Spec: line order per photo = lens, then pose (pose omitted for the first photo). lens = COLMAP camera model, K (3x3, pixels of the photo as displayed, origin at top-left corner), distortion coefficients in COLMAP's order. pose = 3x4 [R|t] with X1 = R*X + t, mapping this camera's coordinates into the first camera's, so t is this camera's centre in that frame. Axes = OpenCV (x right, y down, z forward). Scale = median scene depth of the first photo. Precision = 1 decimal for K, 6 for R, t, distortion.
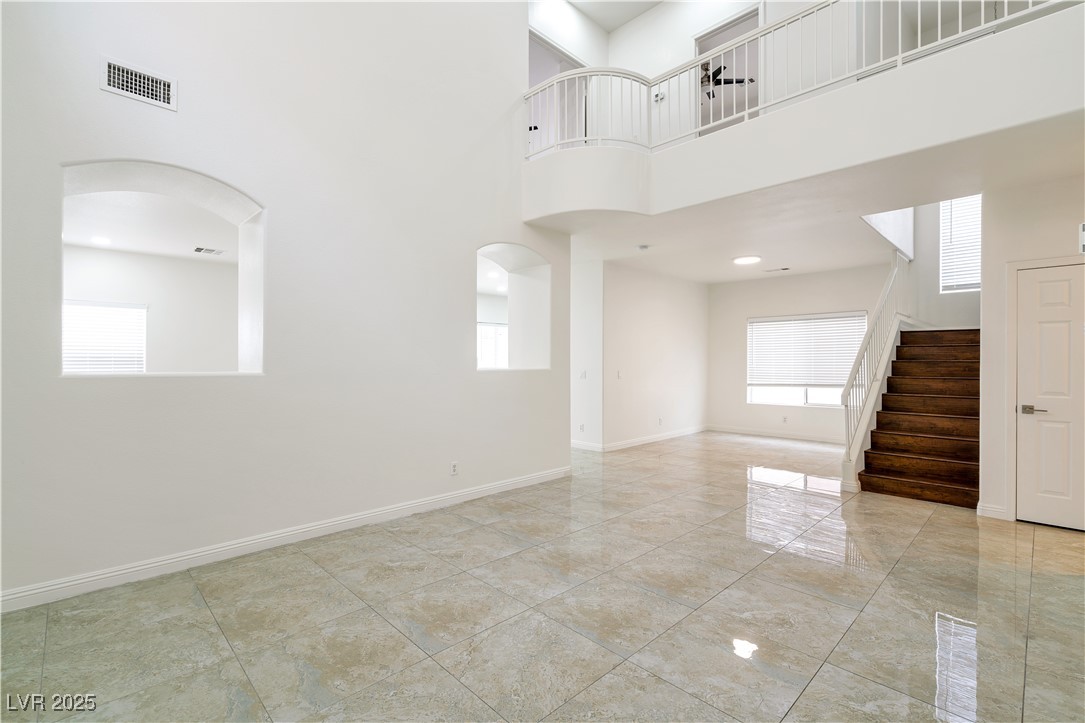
lens RADIAL K [[492.7, 0, 534.1], [0, 492.7, 356.0], [0, 0, 1]] dist [-0.004804, 0.001756]
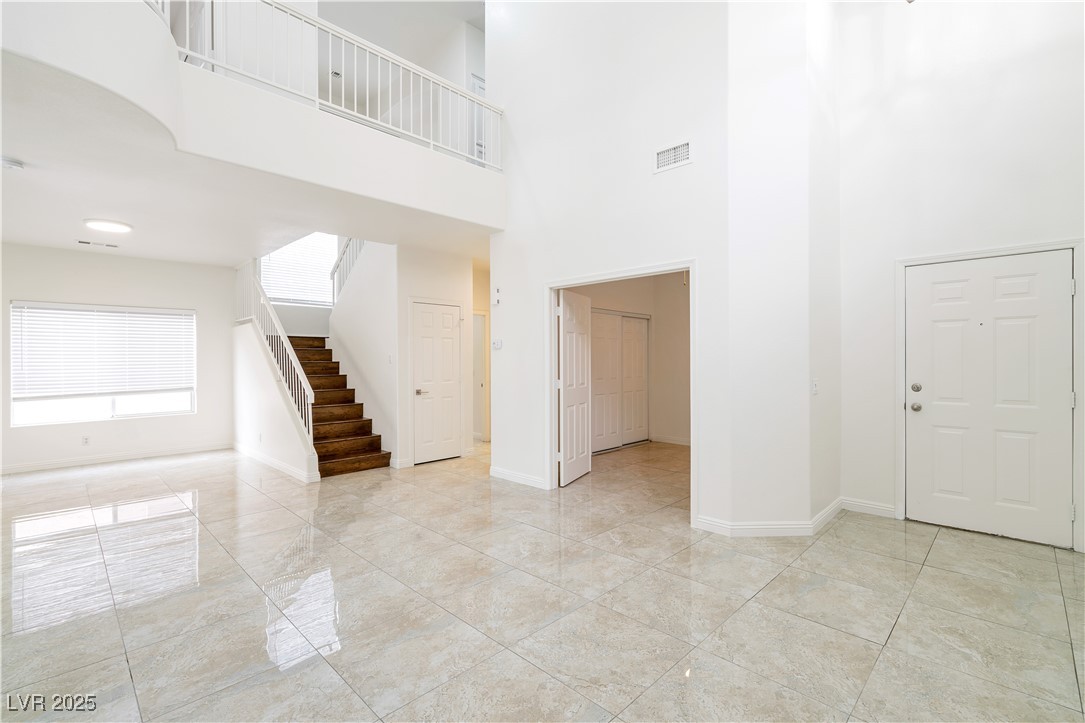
lens RADIAL K [[492.7, 0, 547.7], [0, 492.7, 369.5], [0, 0, 1]] dist [-0.004804, 0.001756]
pose [[-0.046525, -0.021591, 0.998684, -0.484091], [-0.003613, 0.999763, 0.021446, -0.000271], [-0.998911, -0.002610, -0.046592, 0.540749]]
